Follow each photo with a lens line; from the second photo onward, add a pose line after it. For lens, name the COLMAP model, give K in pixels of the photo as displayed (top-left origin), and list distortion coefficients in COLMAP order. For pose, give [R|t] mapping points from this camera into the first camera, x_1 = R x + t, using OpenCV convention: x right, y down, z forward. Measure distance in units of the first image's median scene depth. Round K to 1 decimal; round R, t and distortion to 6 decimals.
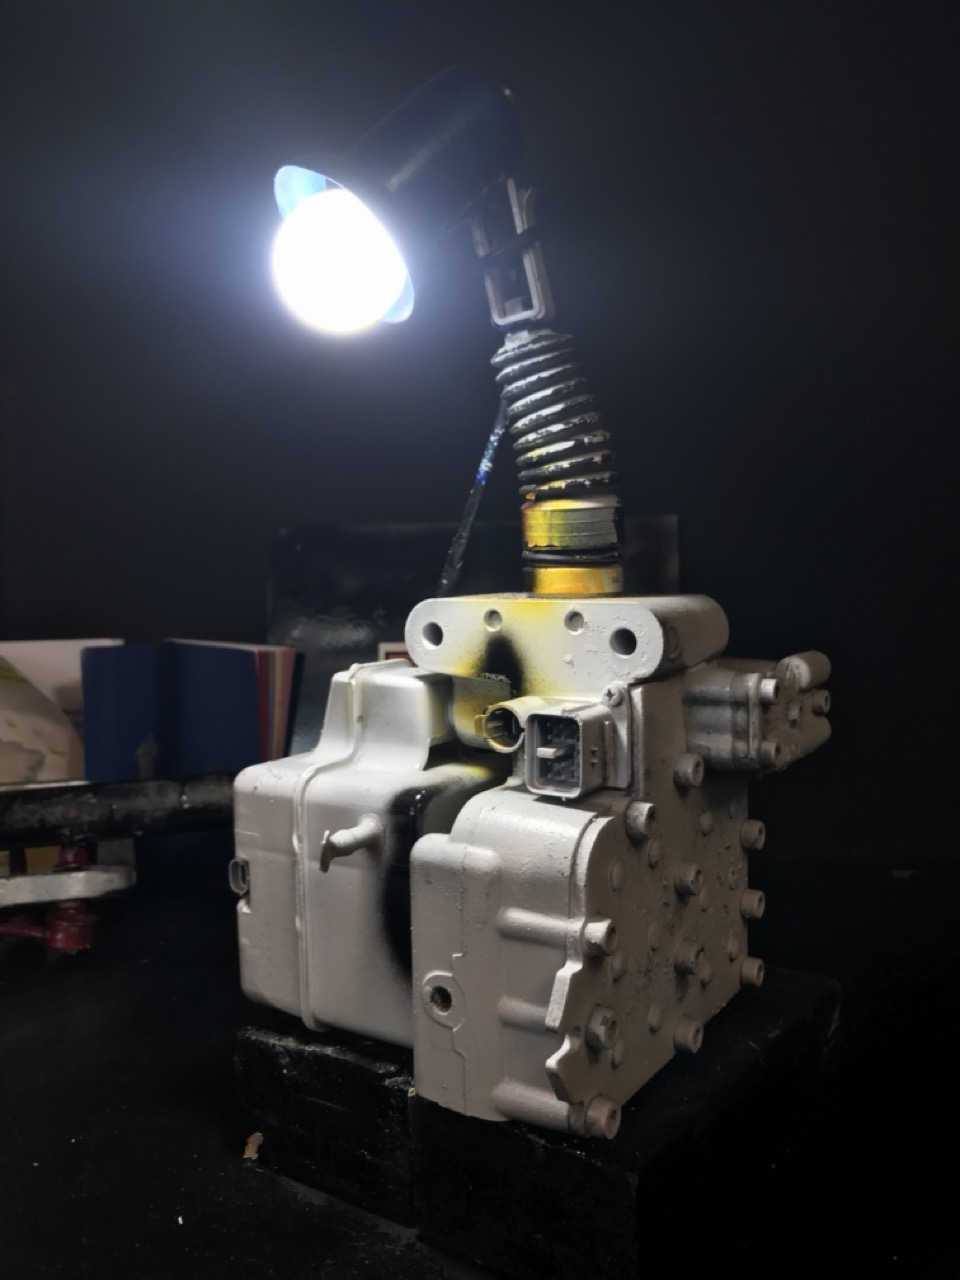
lens RADIAL K [[1067.4, 0, 484.5], [0, 1067.4, 630.7], [0, 0, 1]] dist [0.026823, -0.037344]
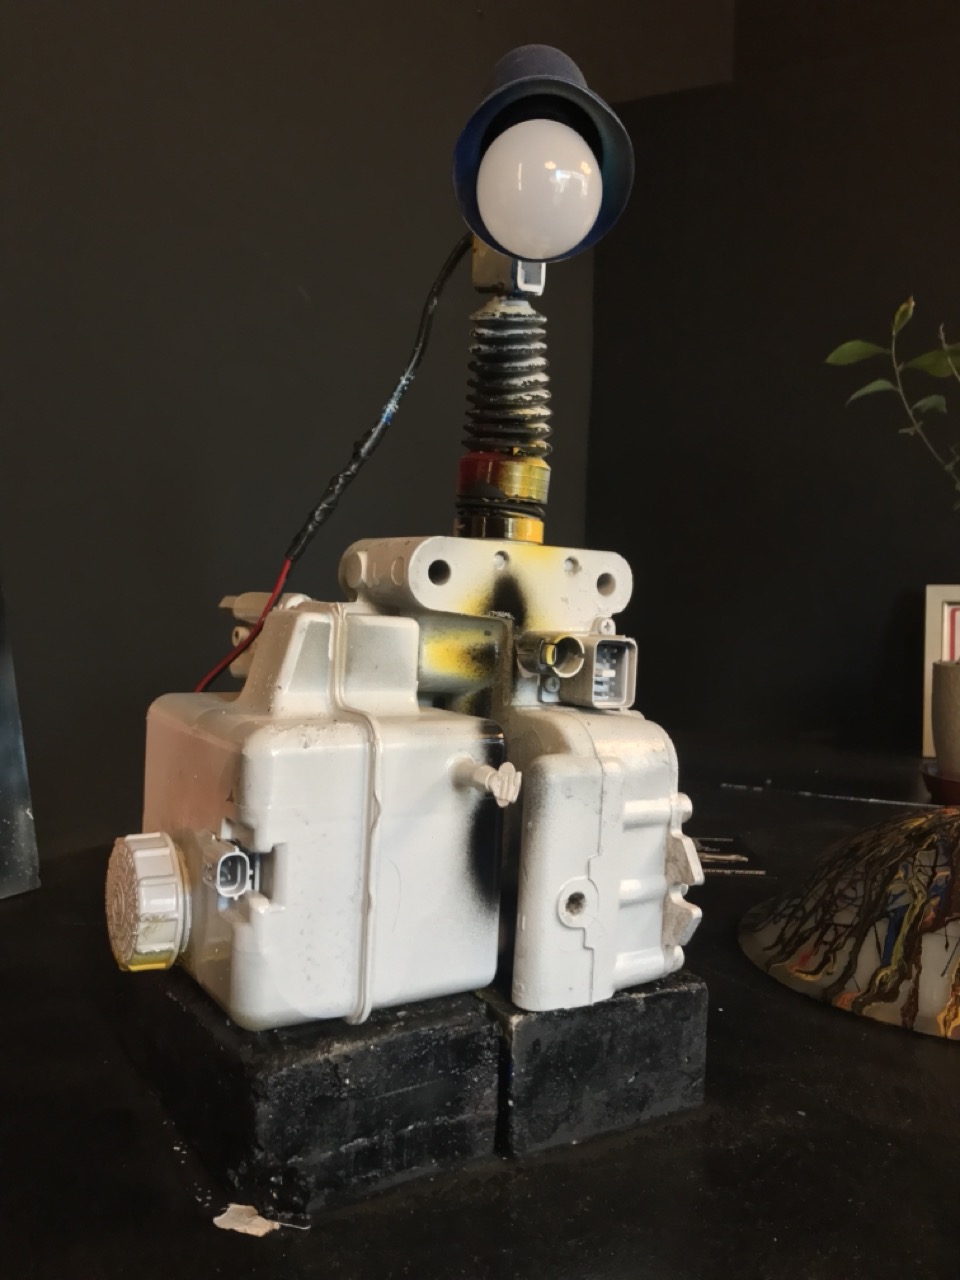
lens RADIAL K [[1067.4, 0, 499.7], [0, 1067.4, 631.4], [0, 0, 1]] dist [0.026823, -0.037344]
pose [[0.378083, 0.016796, 0.925619, -0.974337], [0.009612, 0.999710, -0.022067, 0.084311], [-0.925722, 0.017240, 0.377812, 0.601003]]
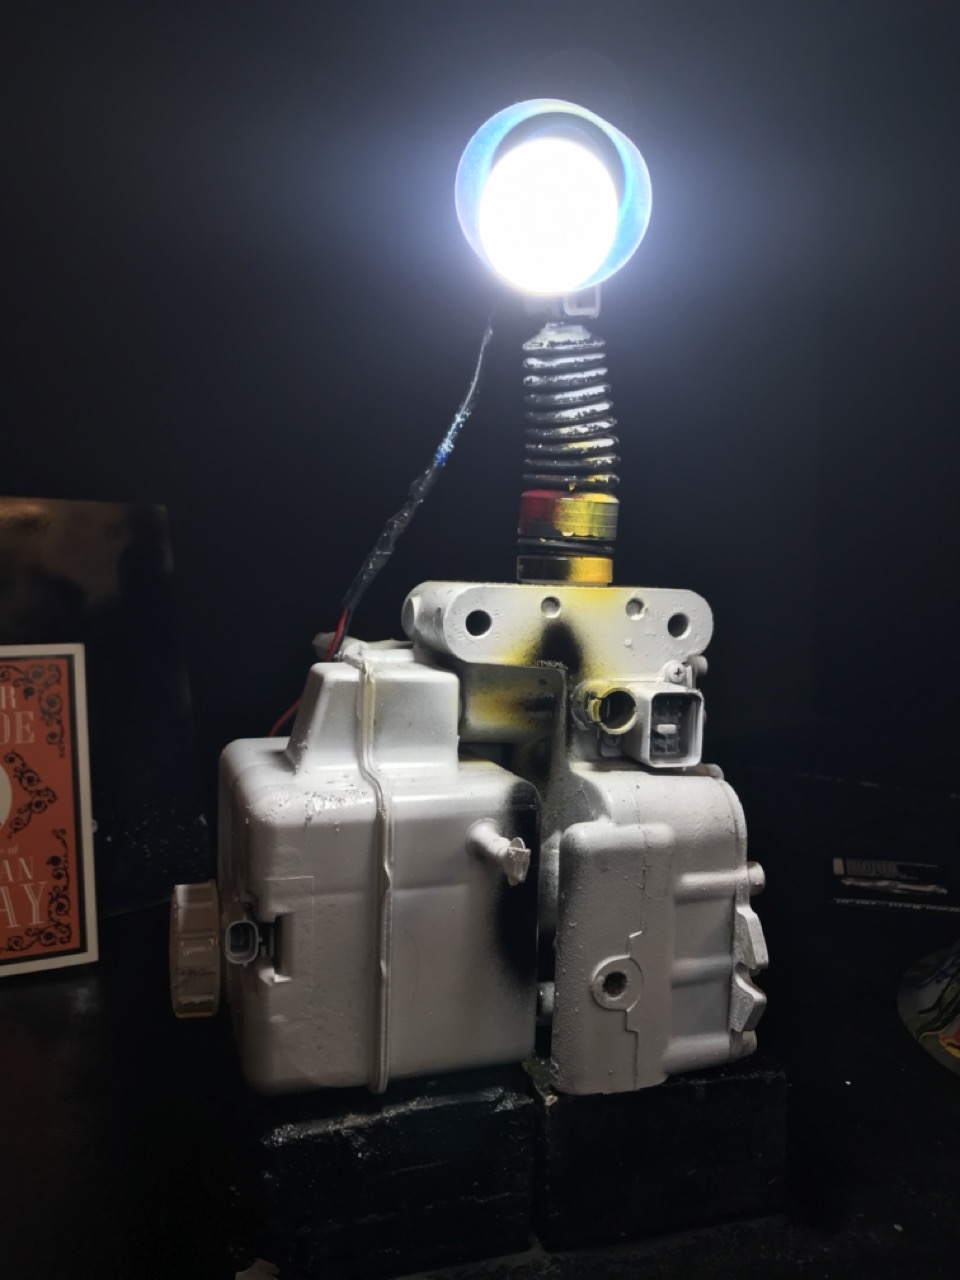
lens RADIAL K [[1067.4, 0, 493.4], [0, 1067.4, 629.7], [0, 0, 1]] dist [0.026823, -0.037344]
pose [[0.602841, -0.012055, 0.797770, -0.821189], [0.017610, 0.999843, 0.001801, 0.008642], [-0.797667, 0.012963, 0.602959, 0.440519]]
